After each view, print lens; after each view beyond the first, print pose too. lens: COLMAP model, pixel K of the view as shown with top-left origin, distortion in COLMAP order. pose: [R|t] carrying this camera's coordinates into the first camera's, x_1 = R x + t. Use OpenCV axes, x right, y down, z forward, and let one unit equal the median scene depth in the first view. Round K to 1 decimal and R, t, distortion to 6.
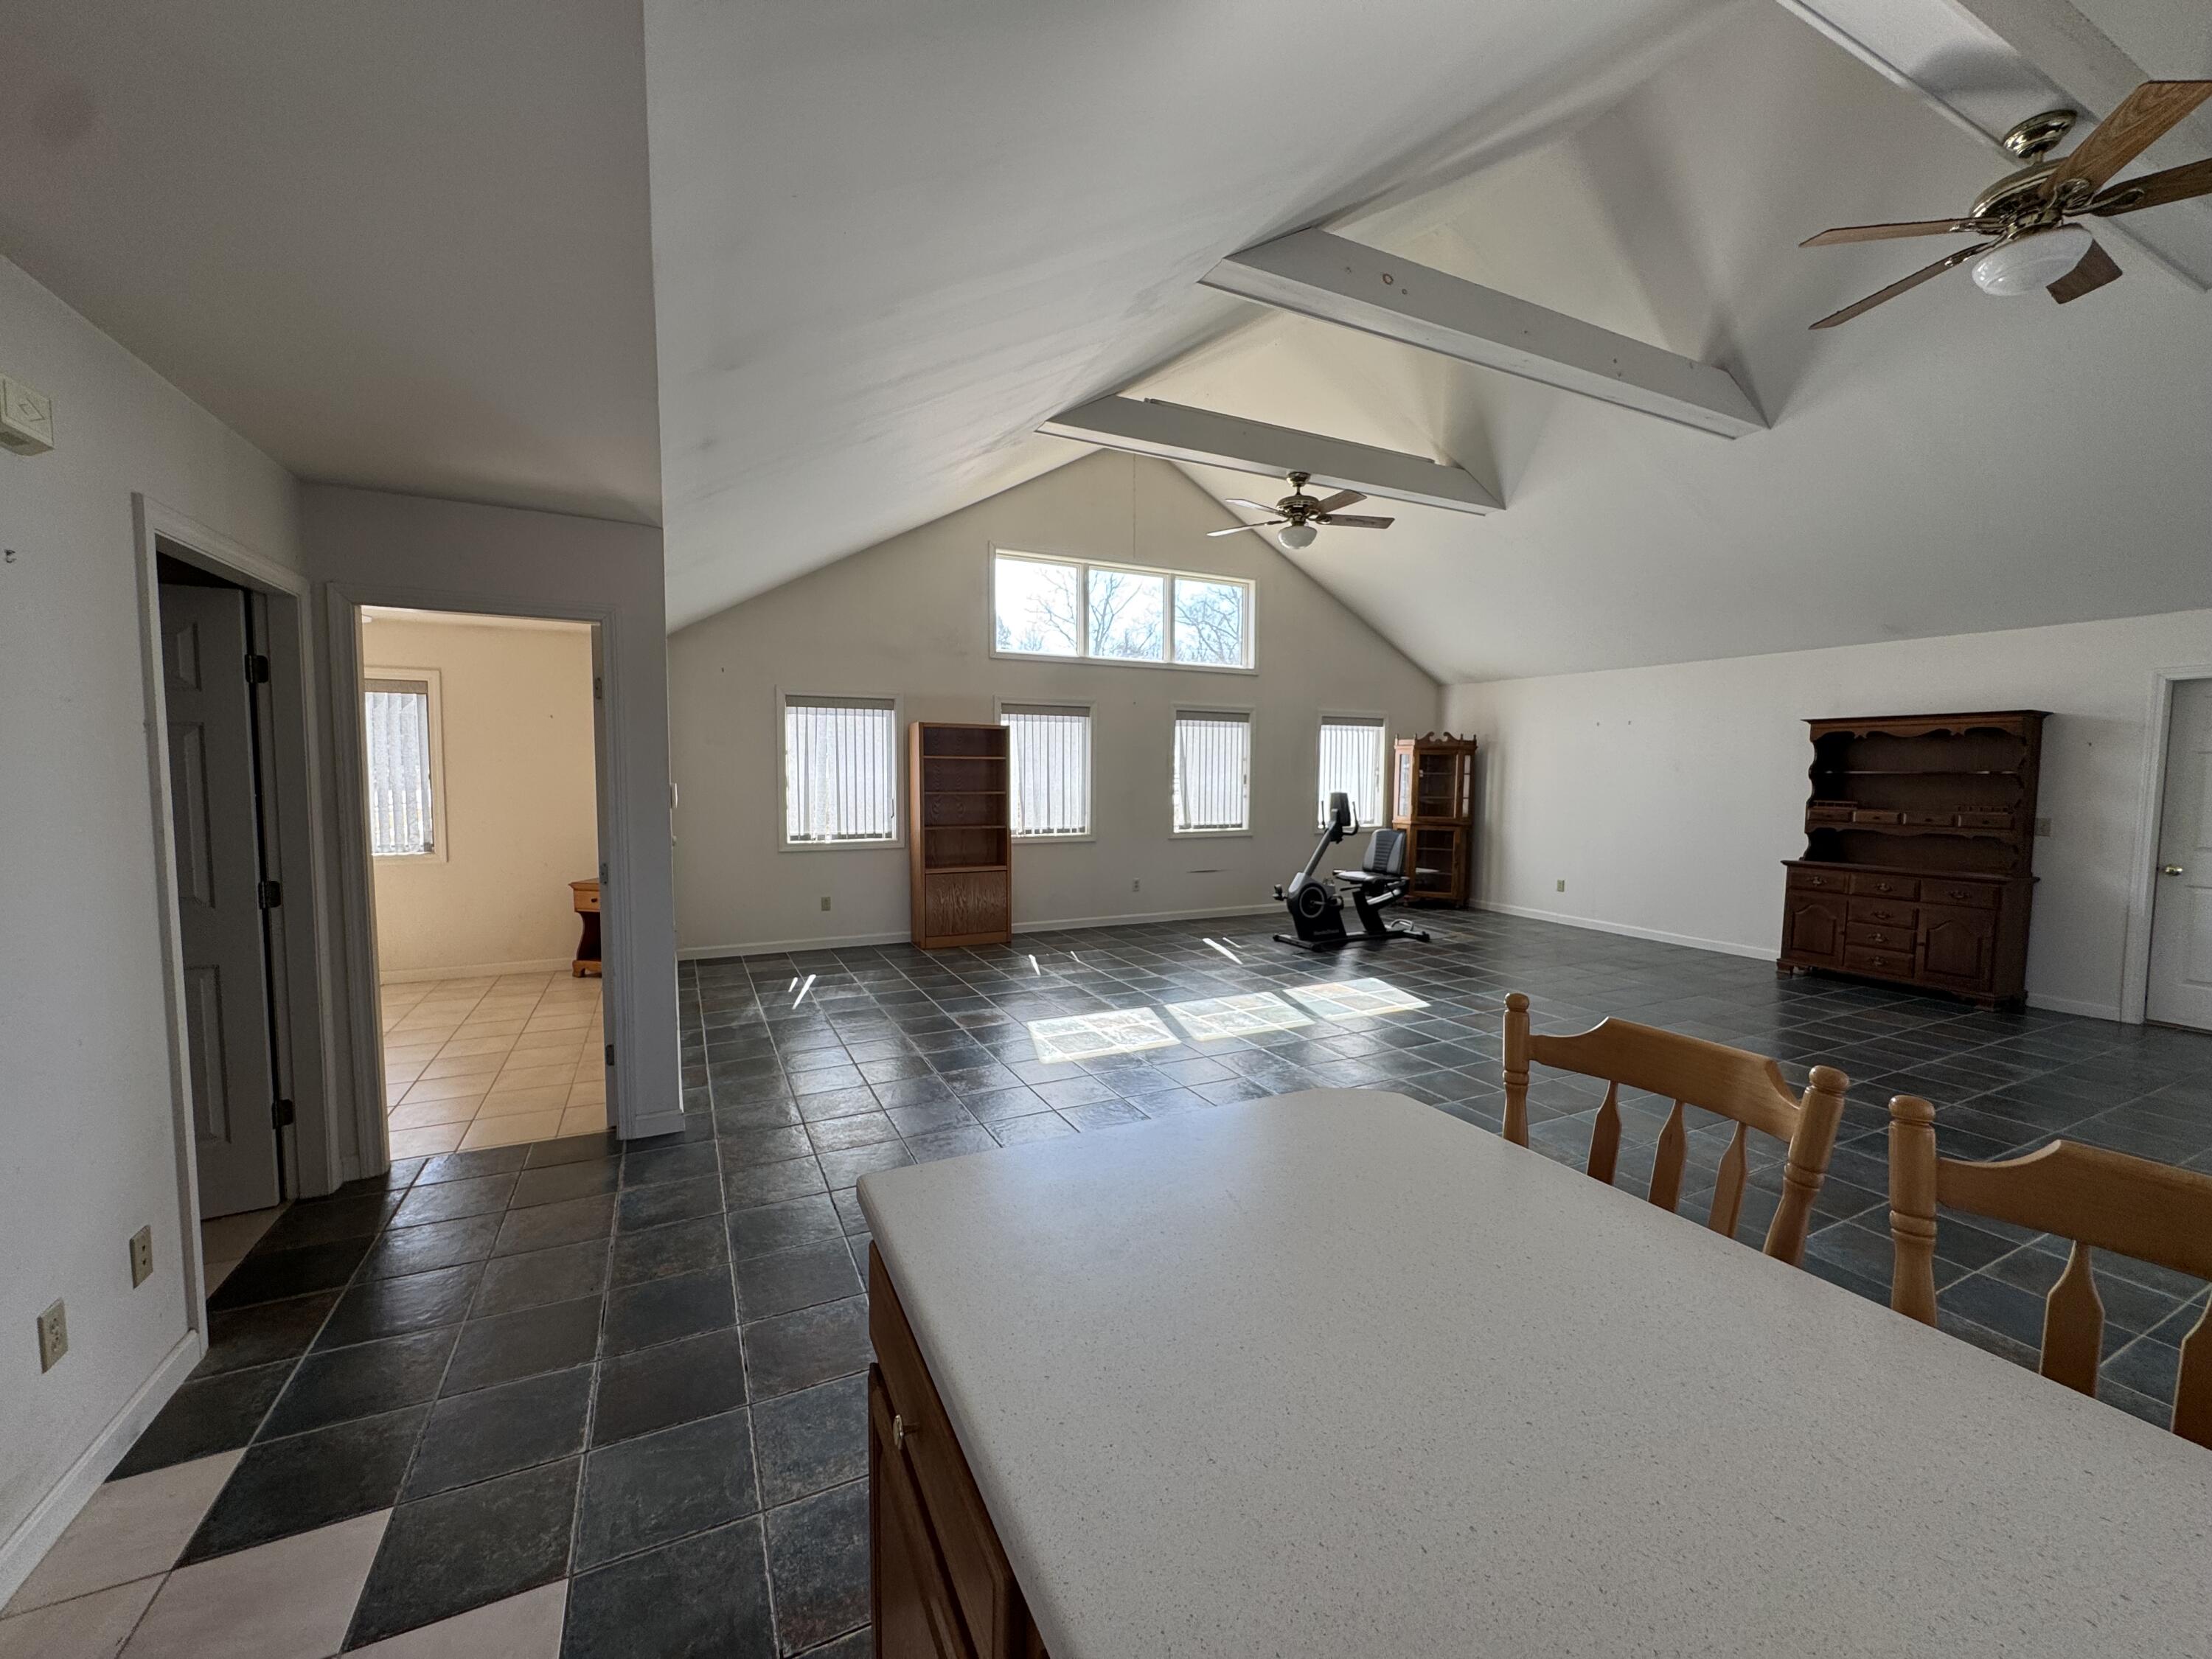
lens RADIAL K [[884.4, 0, 1104.9], [0, 884.4, 829.3], [0, 0, 1]] dist [-0.001710, 0.000114]
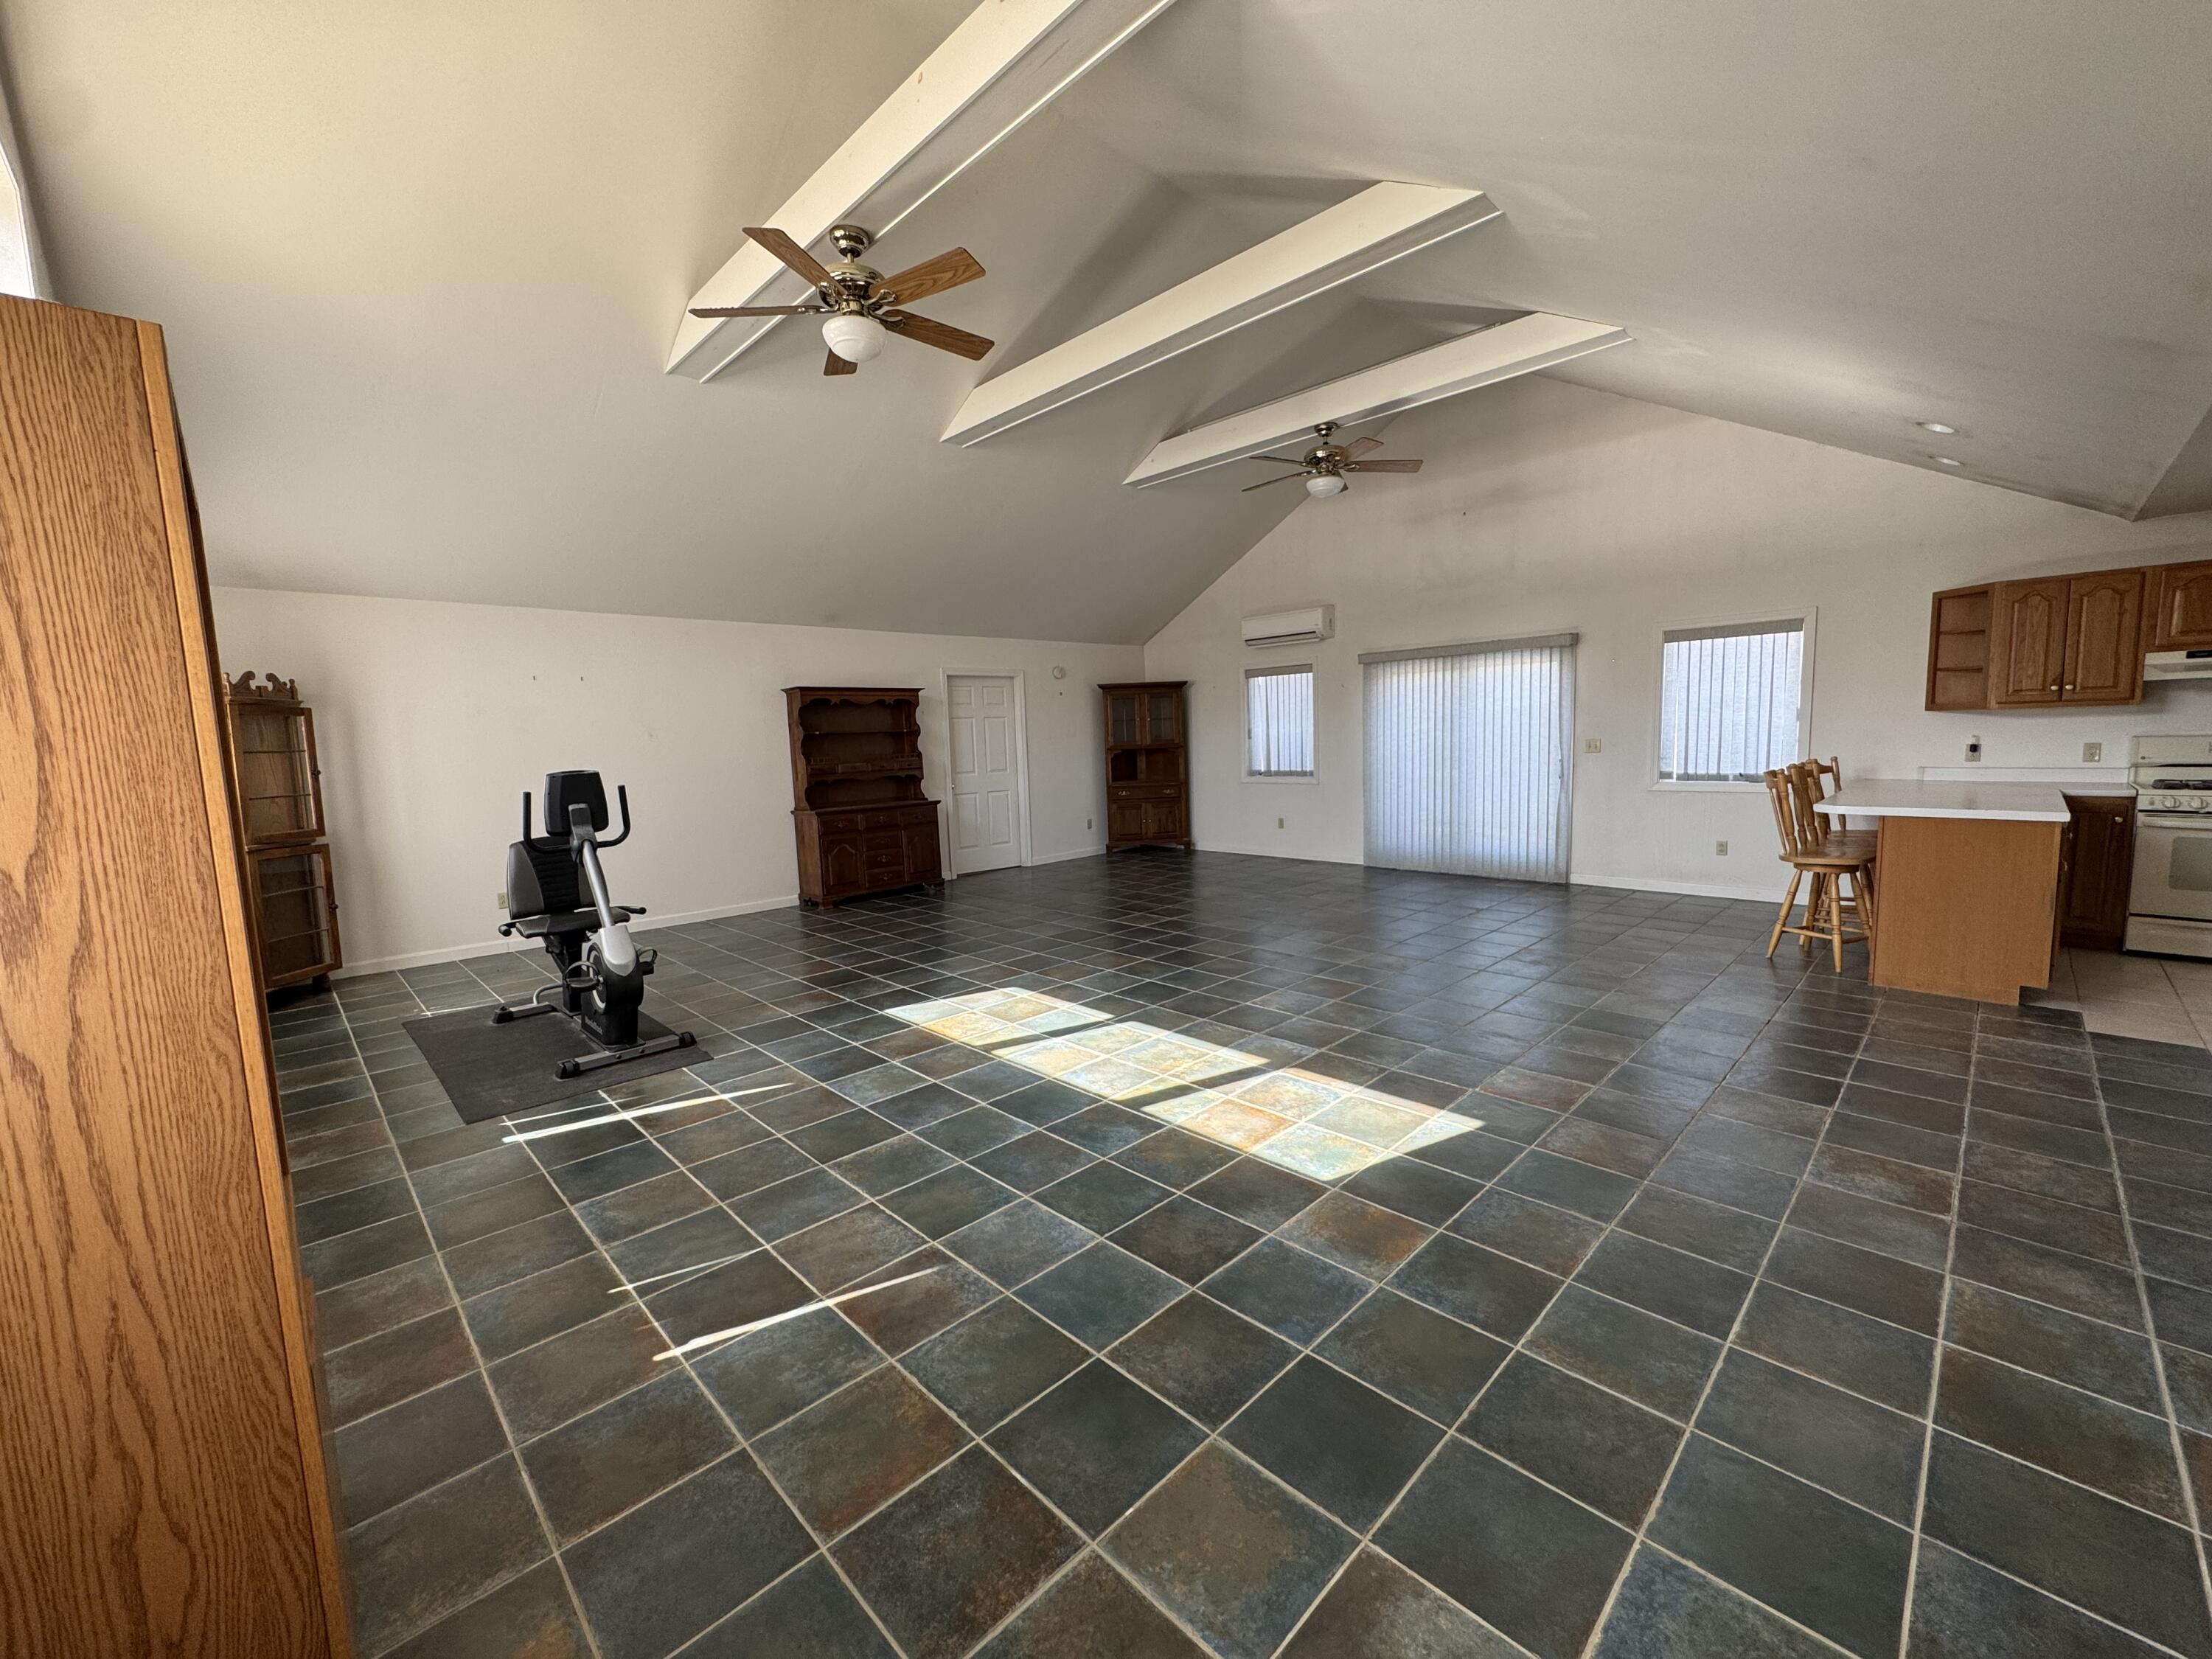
lens RADIAL K [[884.4, 0, 1106.1], [0, 884.4, 826.6], [0, 0, 1]] dist [-0.001710, 0.000114]
pose [[-0.312521, -0.093865, 0.945262, -0.499666], [0.093516, 0.987232, 0.128951, -0.067909], [-0.945296, 0.128697, -0.299753, 1.189100]]
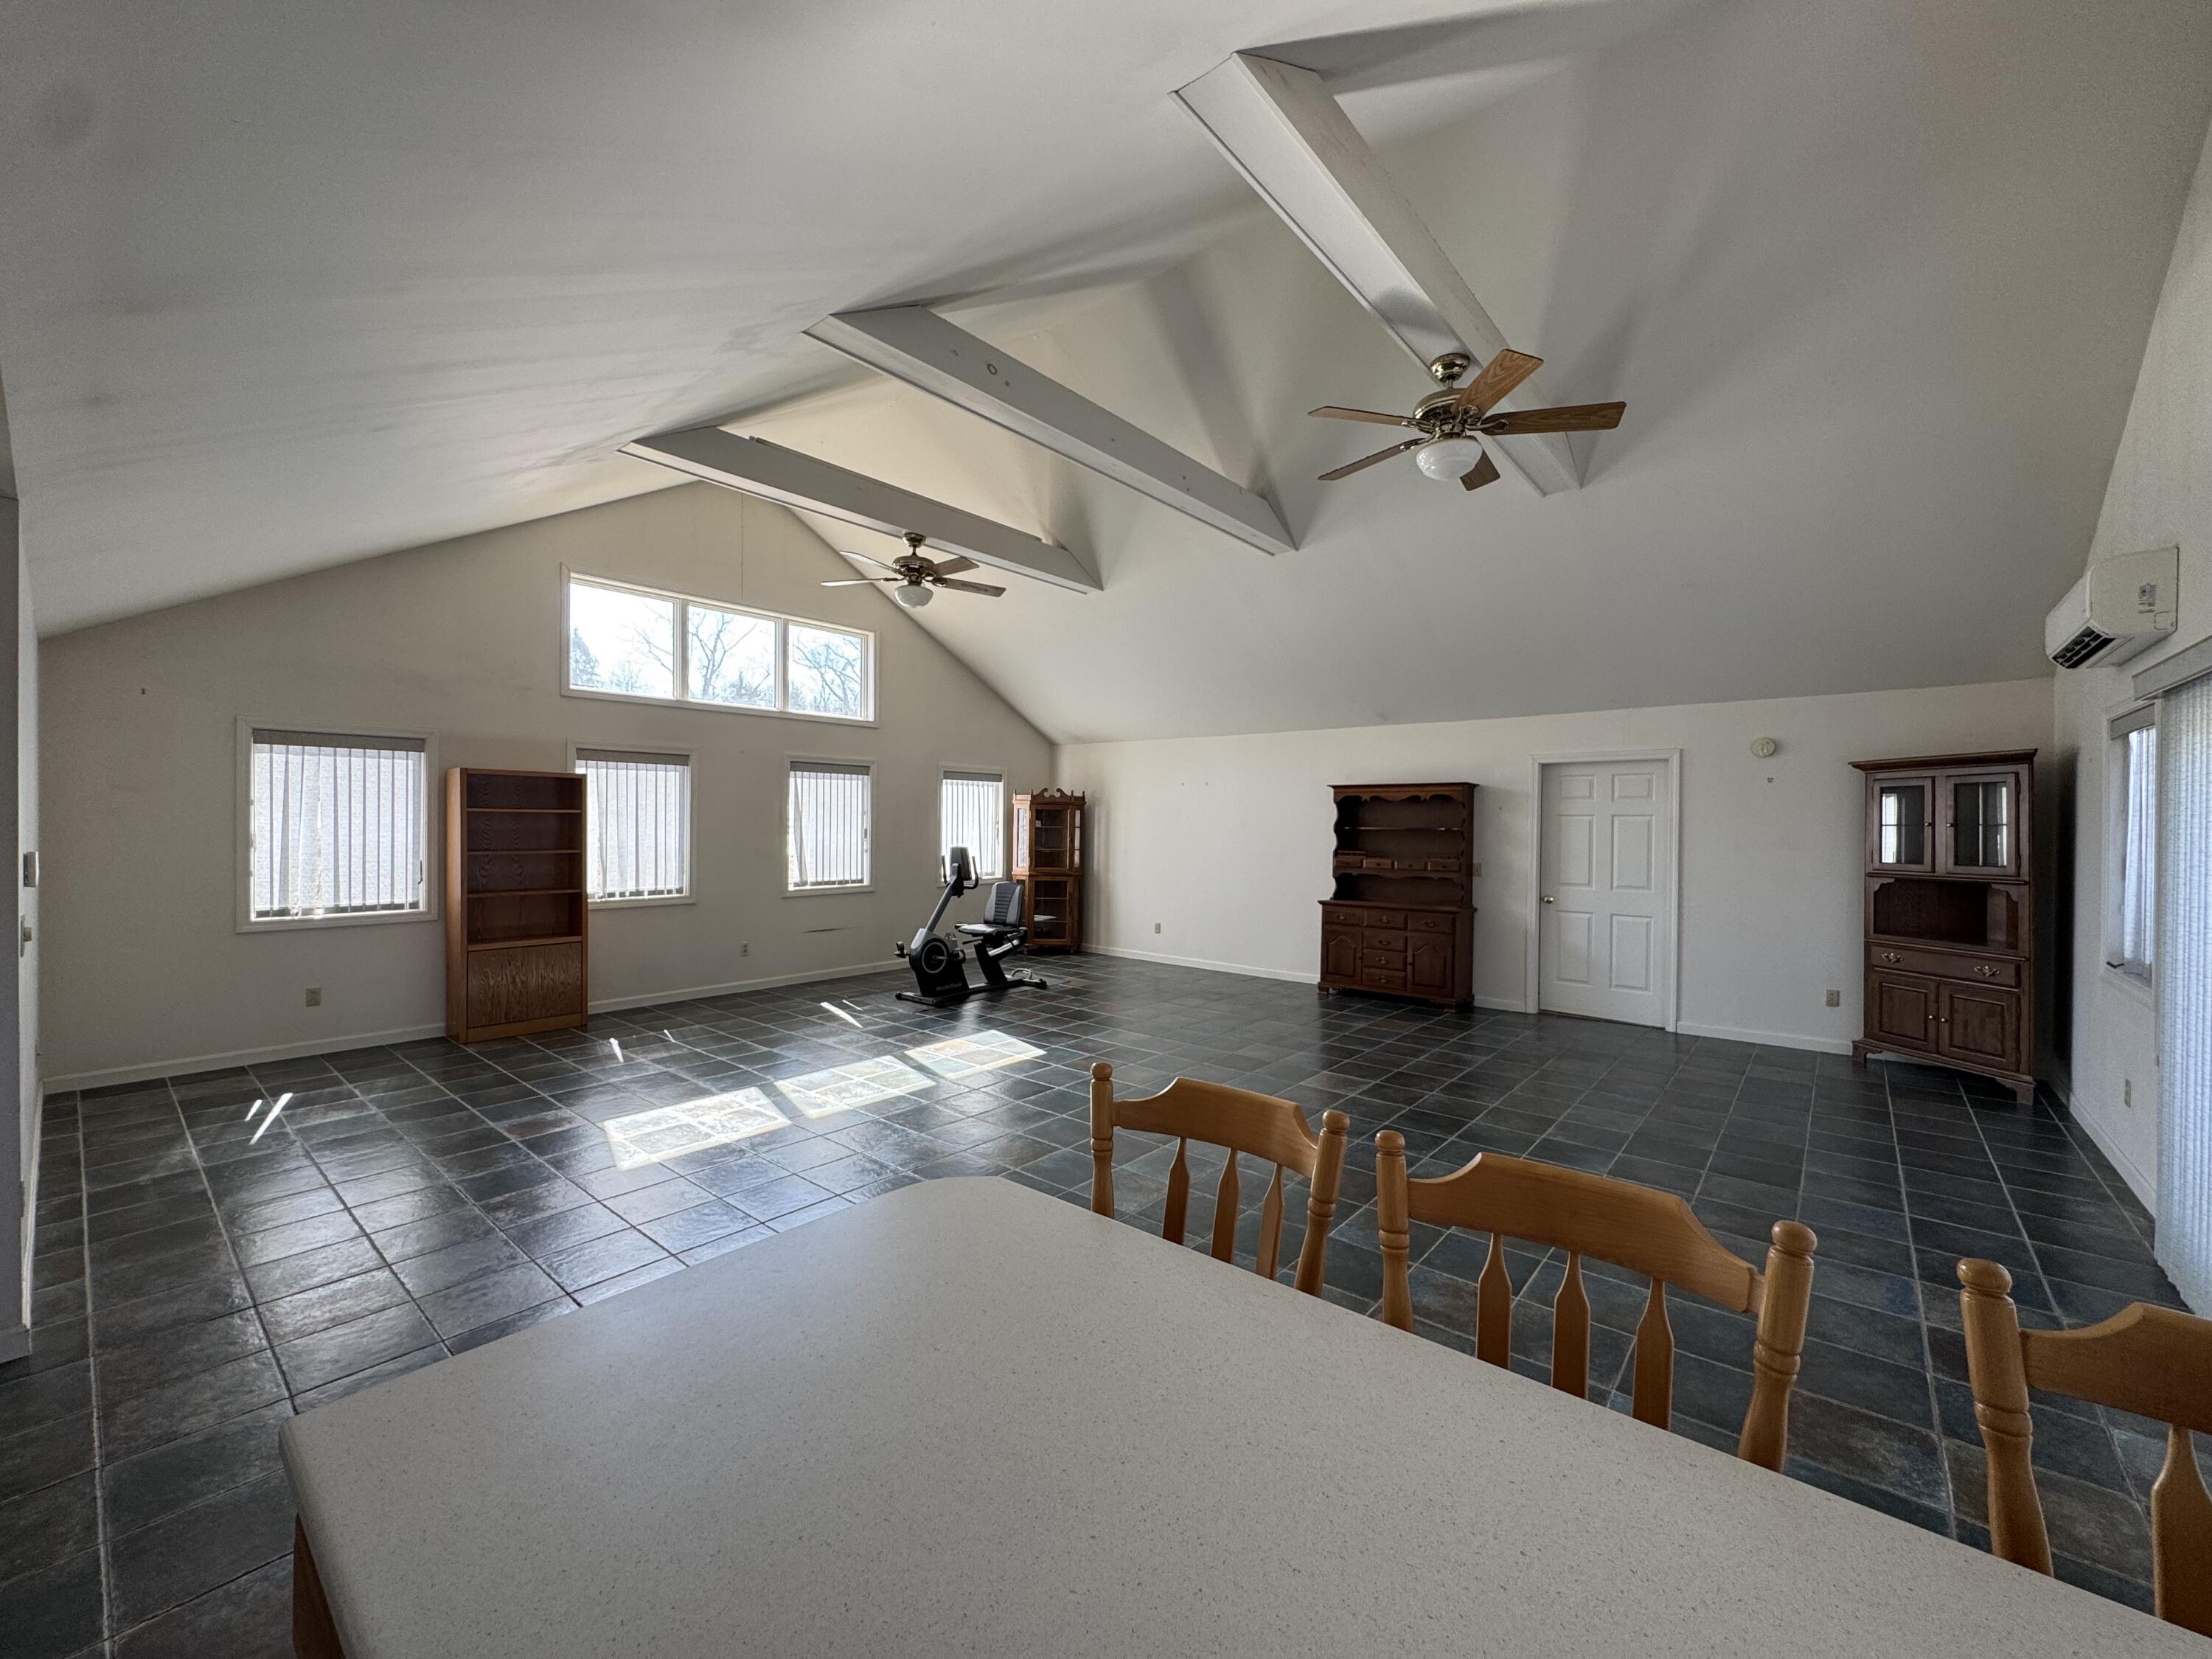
lens RADIAL K [[884.4, 0, 1104.6], [0, 884.4, 829.5], [0, 0, 1]] dist [-0.001710, 0.000114]
pose [[0.915469, -0.001240, 0.402386, 0.011948], [0.022911, 0.998534, -0.049047, -0.011507], [-0.401735, 0.054120, 0.914156, 0.003934]]
